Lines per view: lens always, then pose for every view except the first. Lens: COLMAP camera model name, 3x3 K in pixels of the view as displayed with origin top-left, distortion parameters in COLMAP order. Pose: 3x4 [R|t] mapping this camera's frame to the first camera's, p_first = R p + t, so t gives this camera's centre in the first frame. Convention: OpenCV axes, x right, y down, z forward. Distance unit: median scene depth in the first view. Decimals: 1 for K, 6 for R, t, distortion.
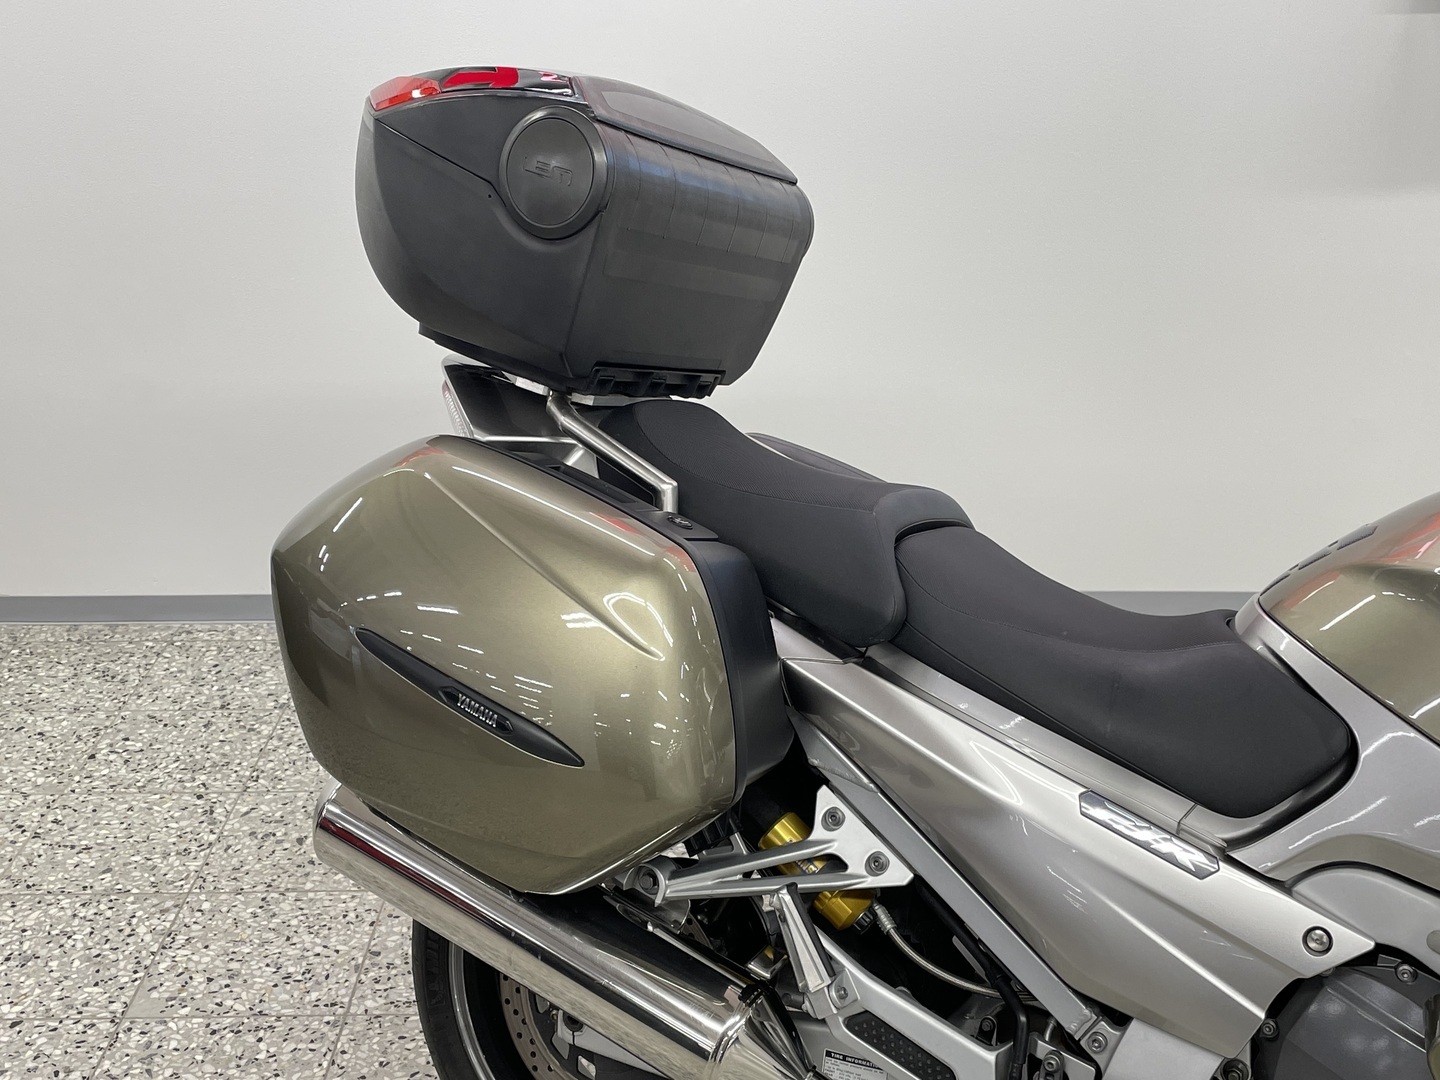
lens RADIAL K [[1701.6, 0, 722.9], [0, 1701.6, 522.1], [0, 0, 1]] dist [0.066132, 0.000000]
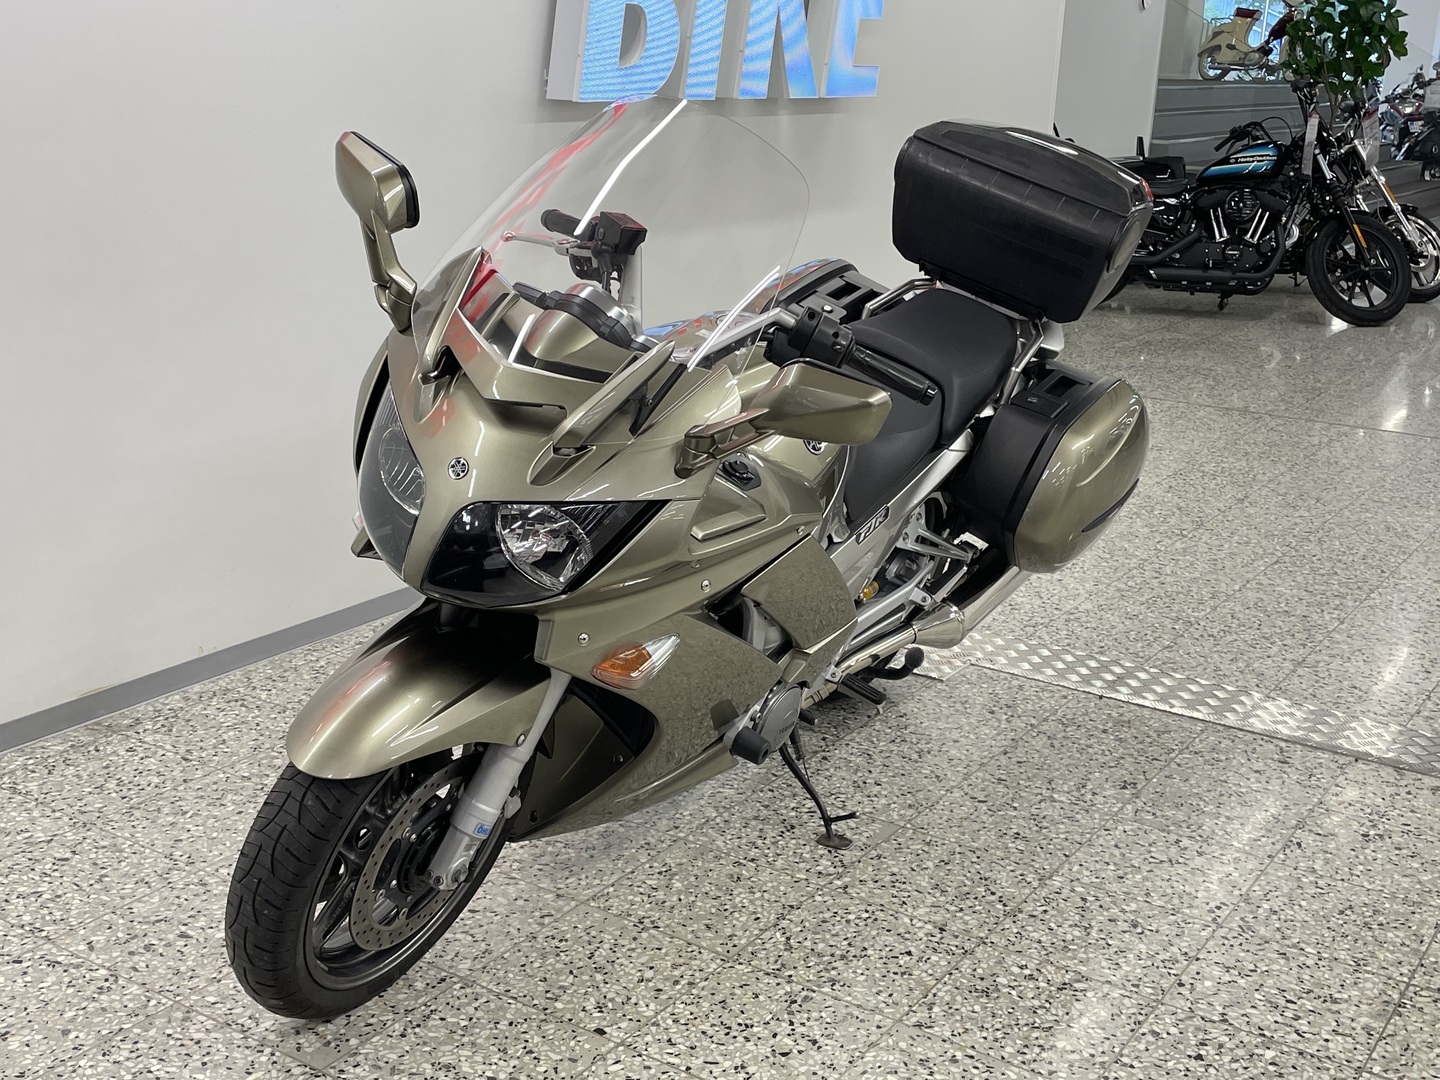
lens RADIAL K [[1701.6, 0, 717.8], [0, 1701.6, 542.7], [0, 0, 1]] dist [0.066132, 0.000000]
pose [[0.548648, -0.212321, 0.808644, -1.011548], [0.262860, 0.961974, 0.074235, -0.032185], [-0.793656, 0.171832, 0.583595, 0.157086]]
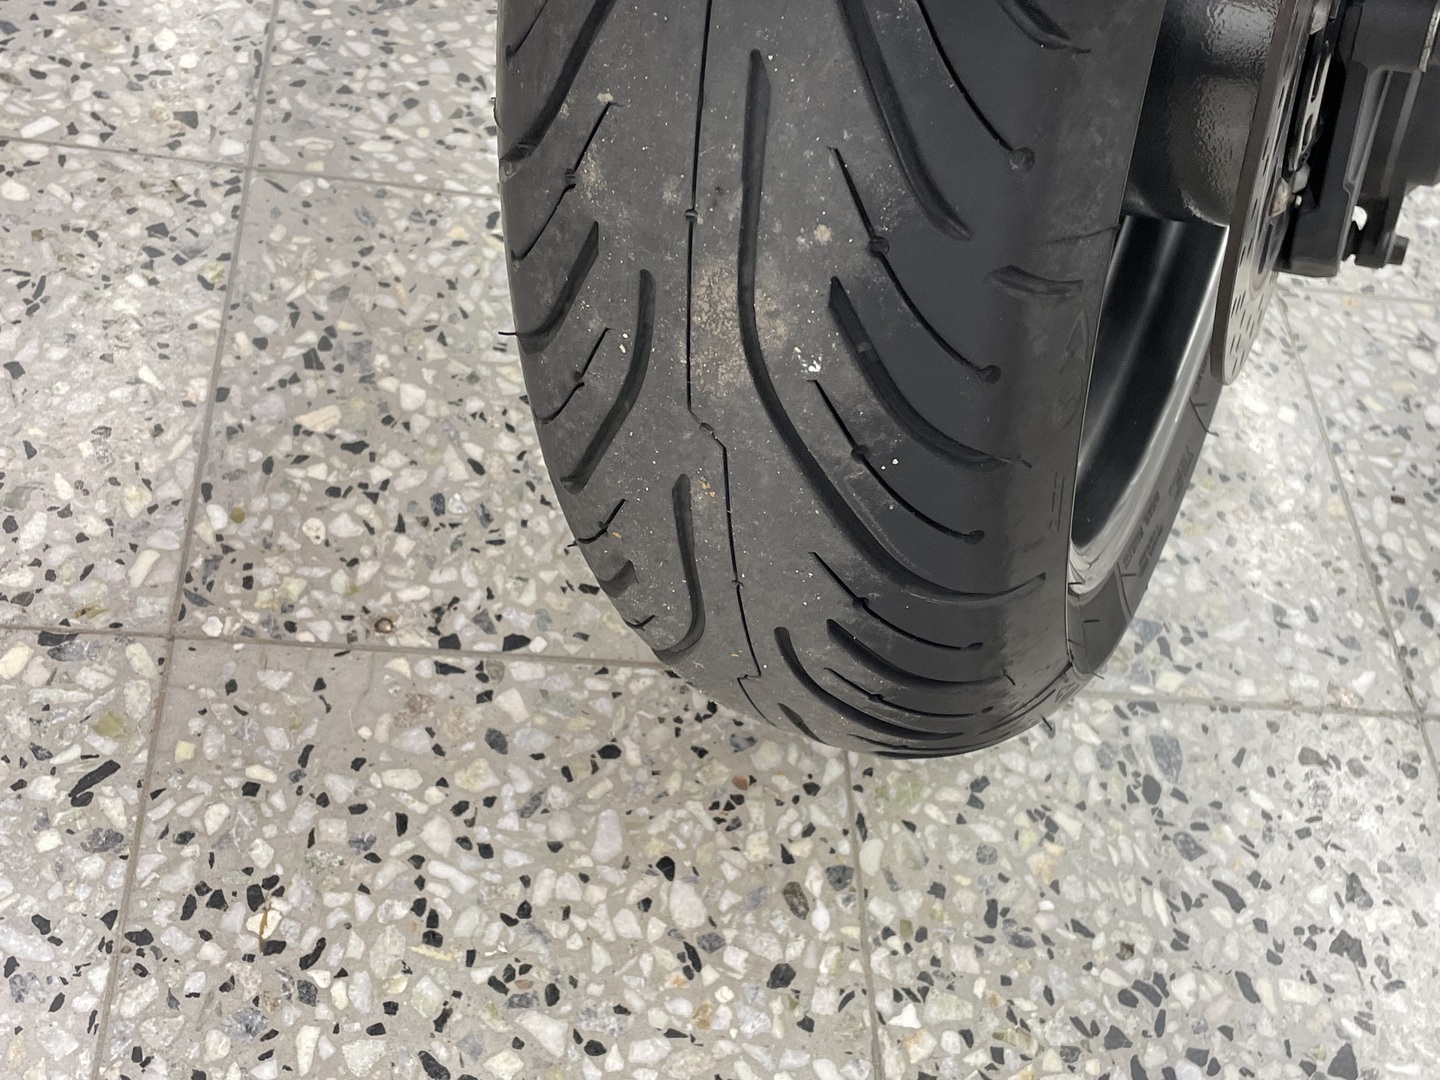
lens RADIAL K [[1701.6, 0, 721.1], [0, 1701.6, 538.7], [0, 0, 1]] dist [0.066132, 0.000000]
pose [[-0.051812, -0.802536, 0.594349, -0.278648], [0.170364, 0.579322, 0.797096, 0.040634], [-0.984018, 0.142554, 0.106707, 0.886114]]
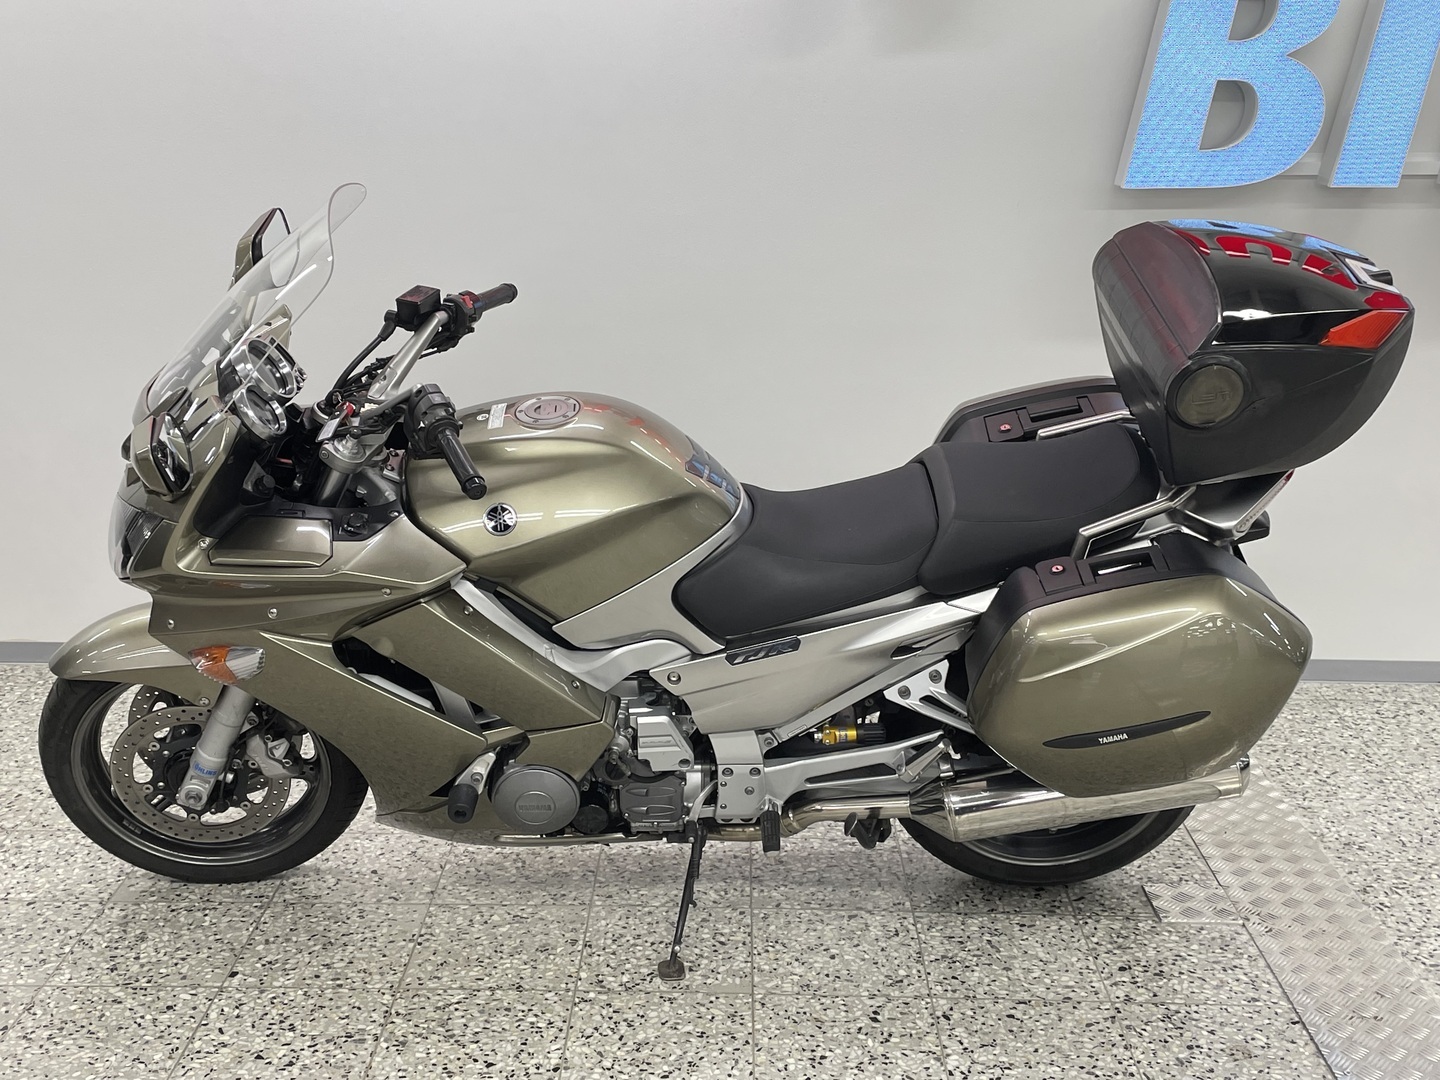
lens RADIAL K [[1701.6, 0, 699.7], [0, 1701.6, 499.8], [0, 0, 1]] dist [0.066132, 0.000000]
pose [[0.999671, 0.012550, -0.022348, 0.154674], [-0.015169, 0.992518, -0.121152, 0.132001], [0.020660, 0.121451, 0.992382, -0.402718]]
